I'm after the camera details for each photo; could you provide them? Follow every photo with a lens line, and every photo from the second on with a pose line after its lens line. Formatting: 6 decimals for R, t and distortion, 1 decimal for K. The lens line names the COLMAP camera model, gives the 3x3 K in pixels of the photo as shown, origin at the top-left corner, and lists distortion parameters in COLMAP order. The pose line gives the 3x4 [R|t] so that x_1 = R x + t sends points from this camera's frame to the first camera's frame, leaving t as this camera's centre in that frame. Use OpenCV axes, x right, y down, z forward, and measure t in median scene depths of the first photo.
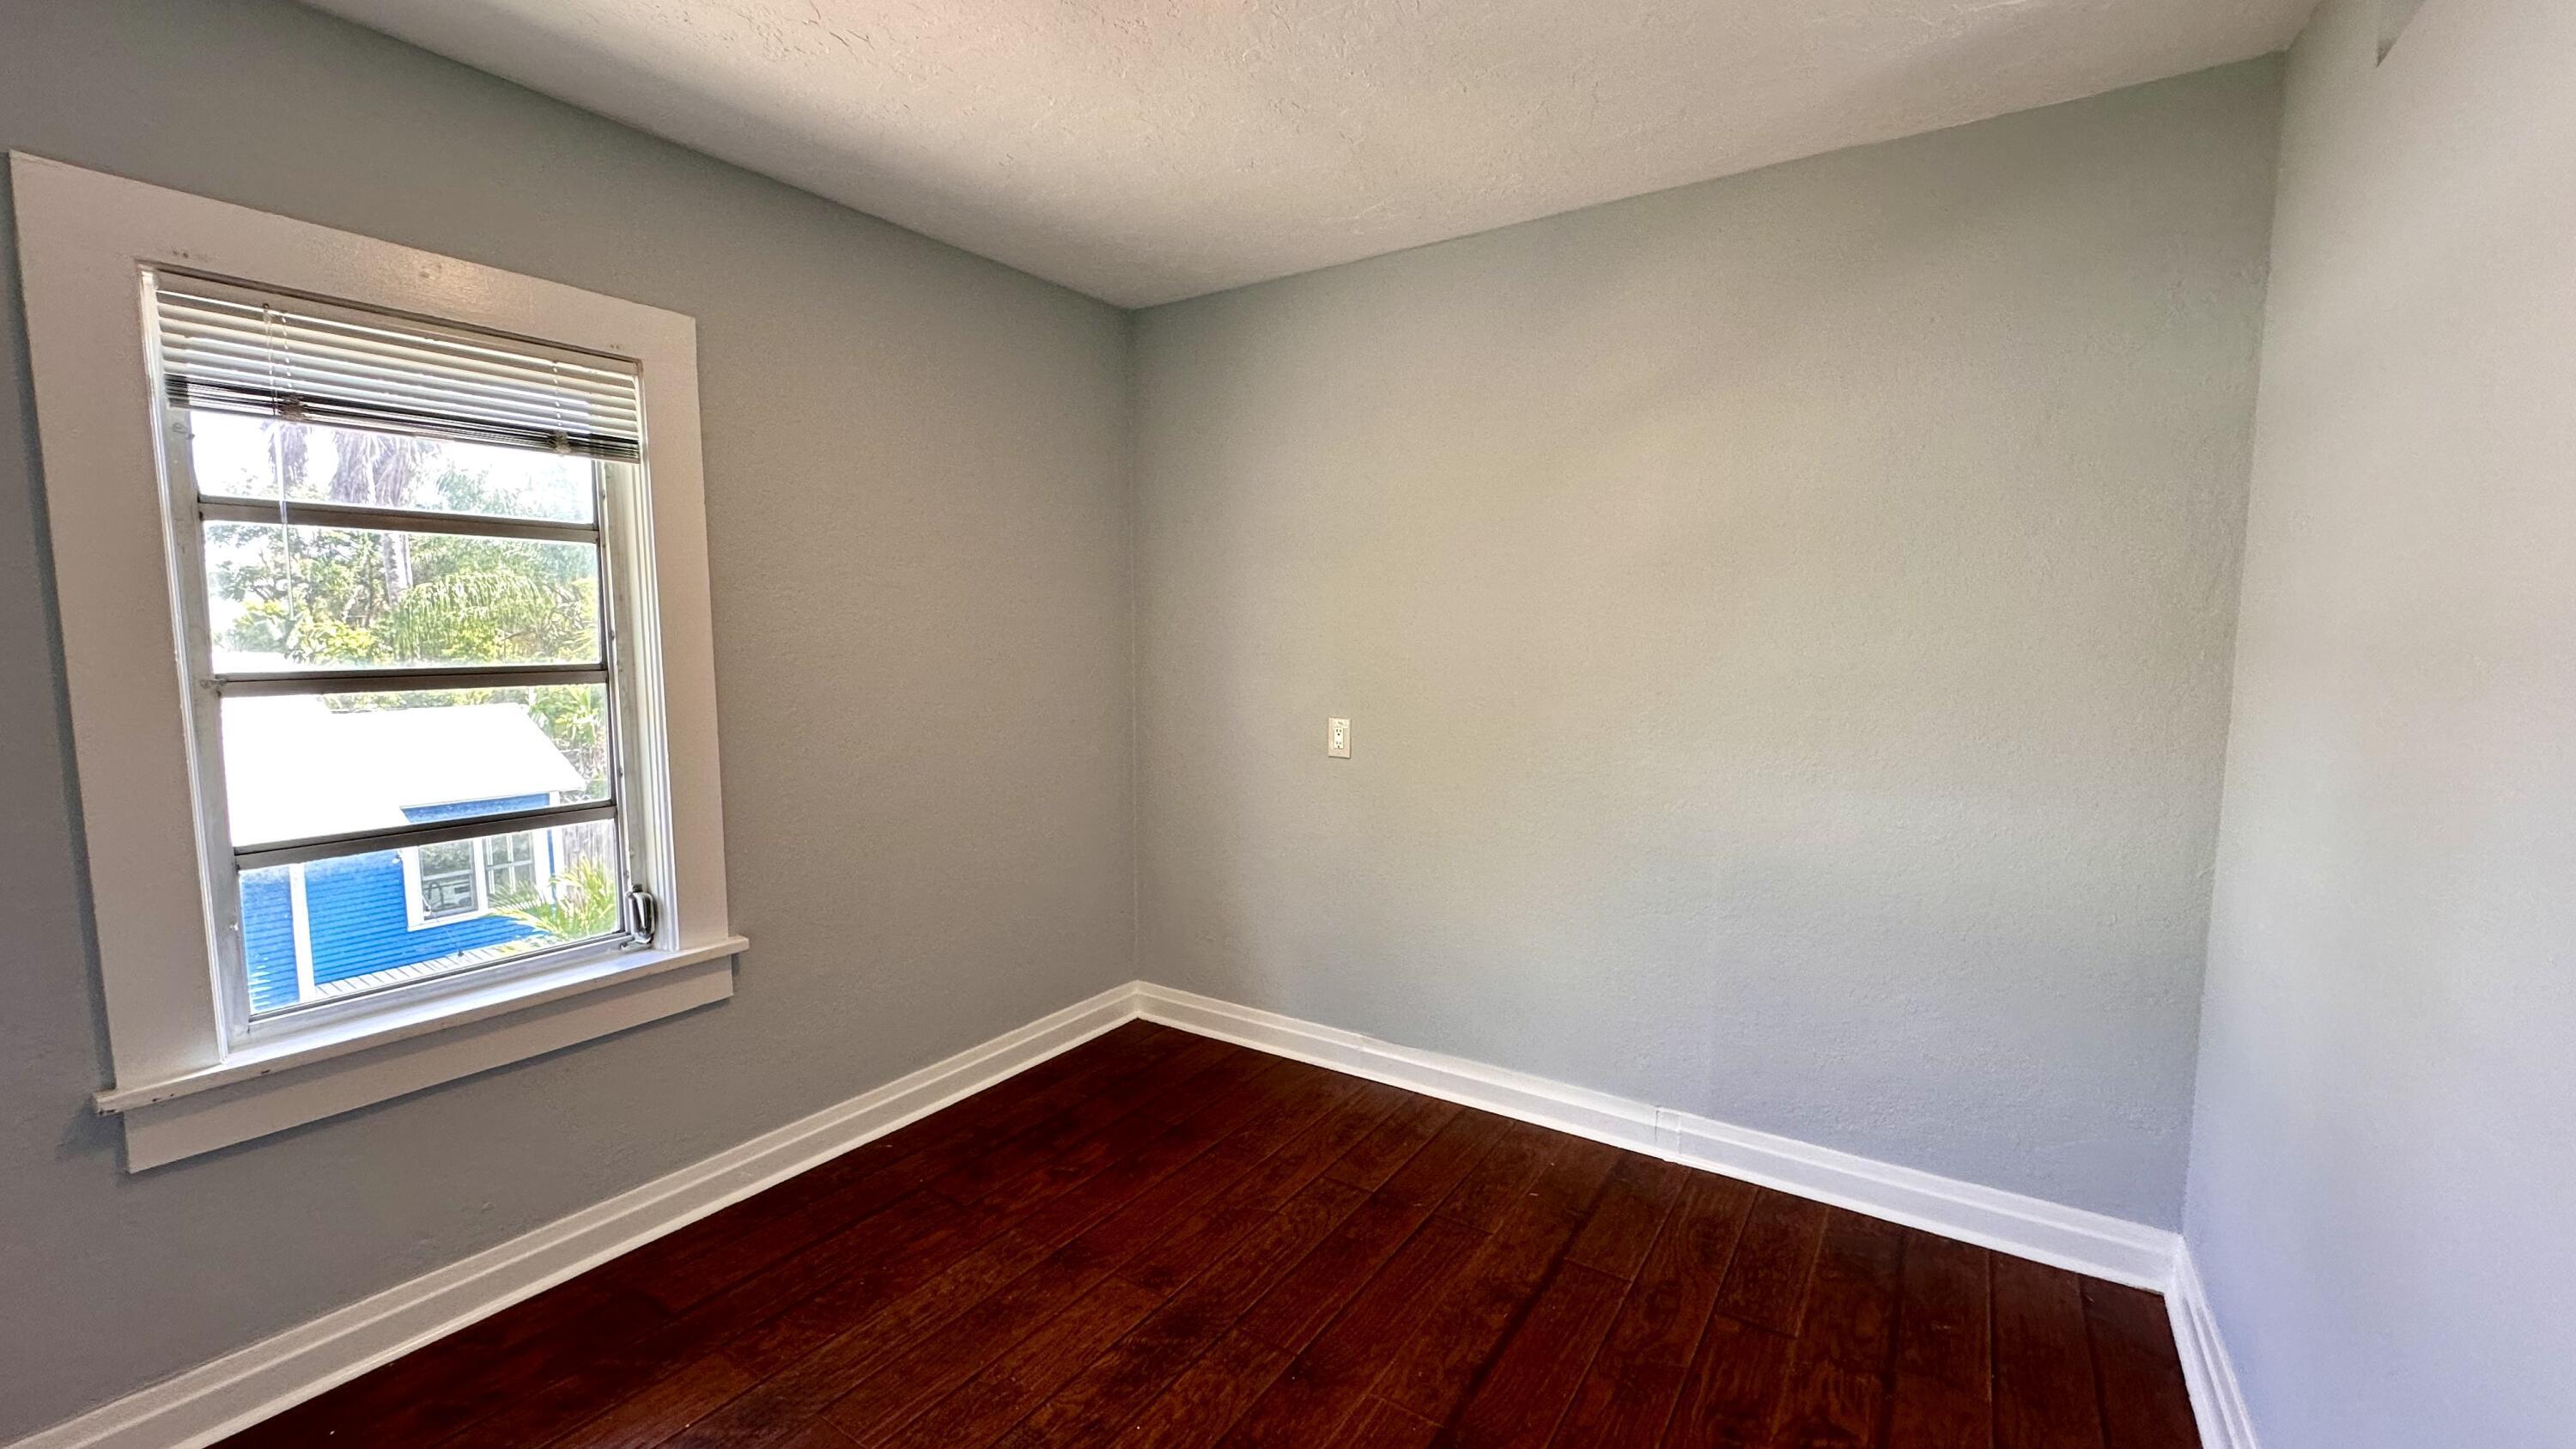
lens RADIAL K [[1029.5, 0, 1285.9], [0, 1029.5, 714.6], [0, 0, 1]] dist [-0.004113, 0.001060]
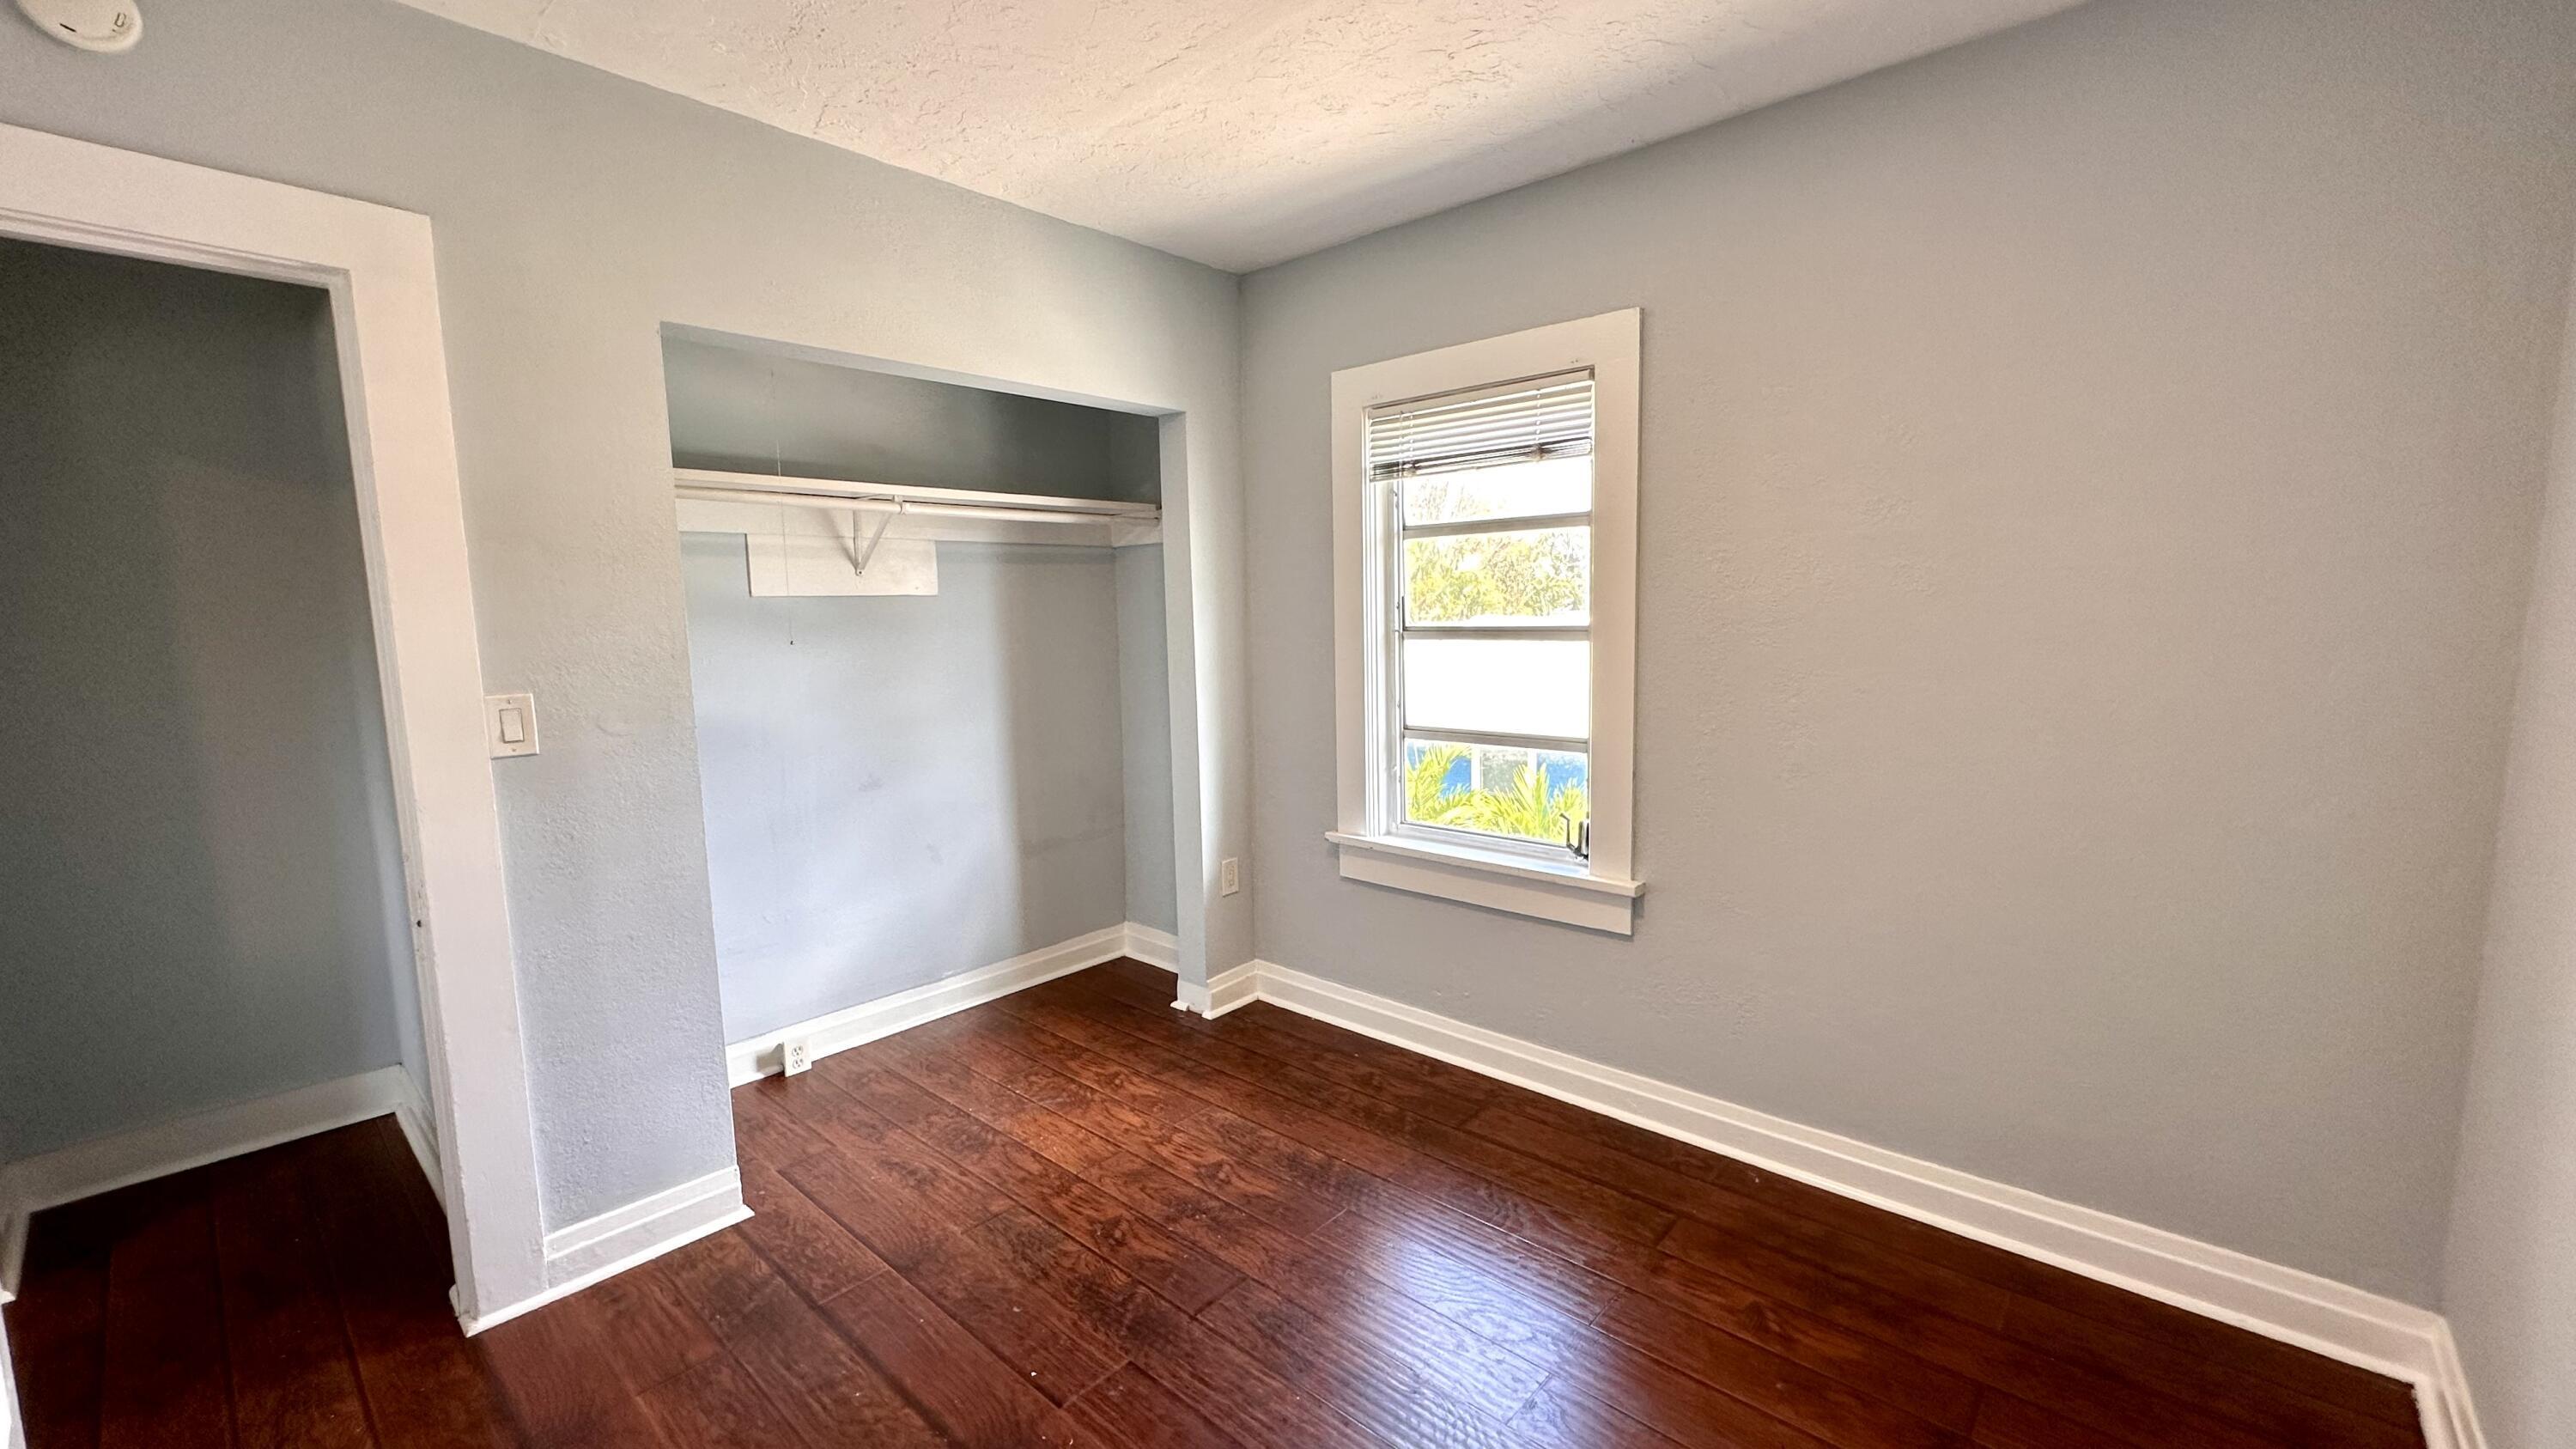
lens RADIAL K [[1029.5, 0, 1285.0], [0, 1029.5, 720.0], [0, 0, 1]] dist [-0.004113, 0.001060]
pose [[-0.150848, 0.108629, -0.982570, 0.602069], [-0.064184, 0.990771, 0.119389, -0.062132], [0.986471, 0.081075, -0.142484, 0.837115]]
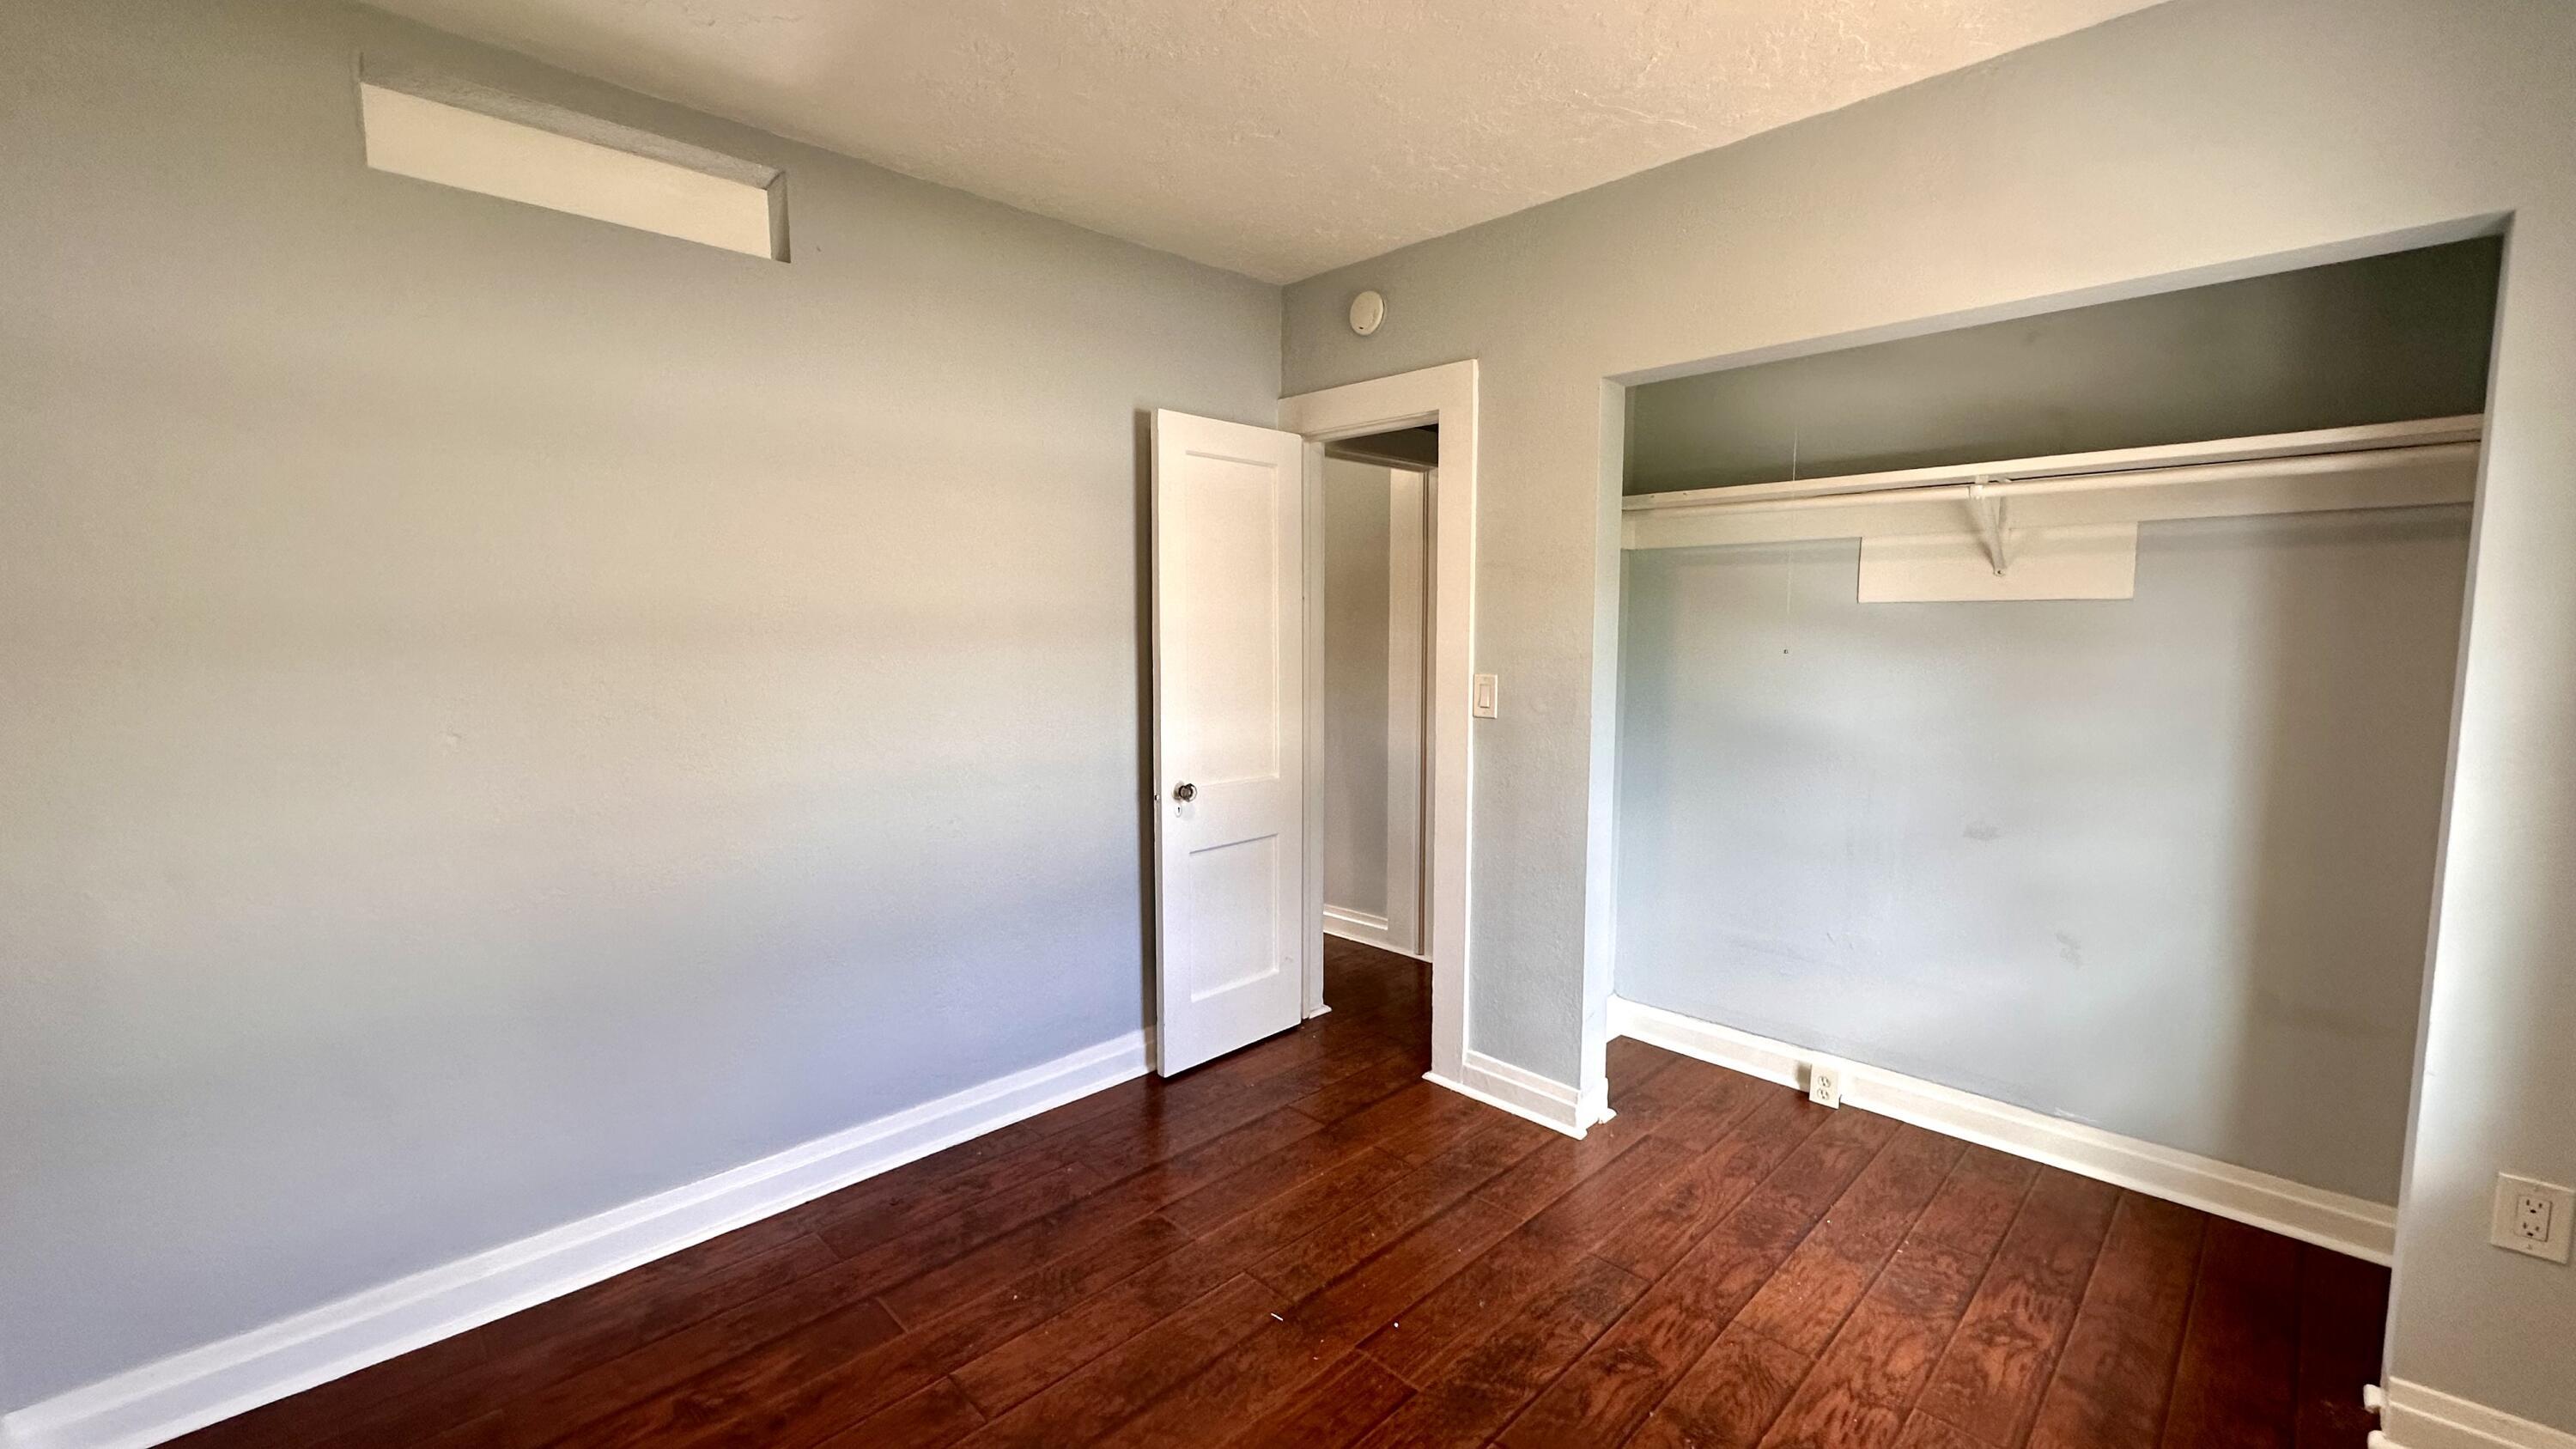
lens RADIAL K [[1029.5, 0, 1290.3], [0, 1029.5, 726.1], [0, 0, 1]] dist [-0.004113, 0.001060]
pose [[-0.977649, -0.021773, 0.209112, -0.189785], [0.016840, 0.983318, 0.181115, -0.108581], [-0.209566, 0.180589, -0.960973, 1.340620]]
